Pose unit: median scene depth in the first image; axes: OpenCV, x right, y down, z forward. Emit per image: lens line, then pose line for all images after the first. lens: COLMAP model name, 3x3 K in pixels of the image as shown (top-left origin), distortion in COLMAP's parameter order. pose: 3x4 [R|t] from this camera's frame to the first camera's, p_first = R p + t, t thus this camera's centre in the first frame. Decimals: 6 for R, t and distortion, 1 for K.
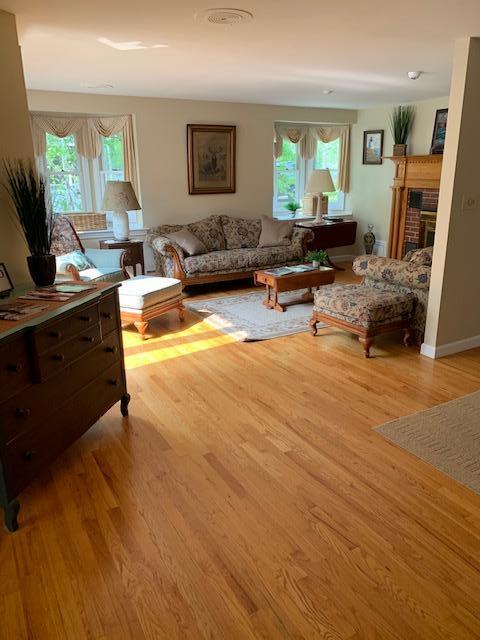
lens RADIAL K [[487.4, 0, 240.4], [0, 487.4, 319.9], [0, 0, 1]] dist [0.001718, 0.000692]
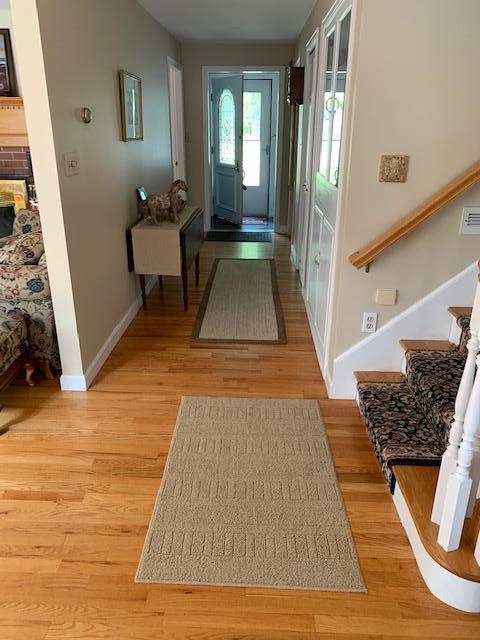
lens RADIAL K [[487.4, 0, 228.3], [0, 487.4, 304.5], [0, 0, 1]] dist [0.001718, 0.000692]
pose [[0.532390, -0.284879, 0.797123, -0.020796], [0.250921, 0.952458, 0.172806, -0.108134], [-0.808455, 0.108015, 0.578562, 0.405352]]
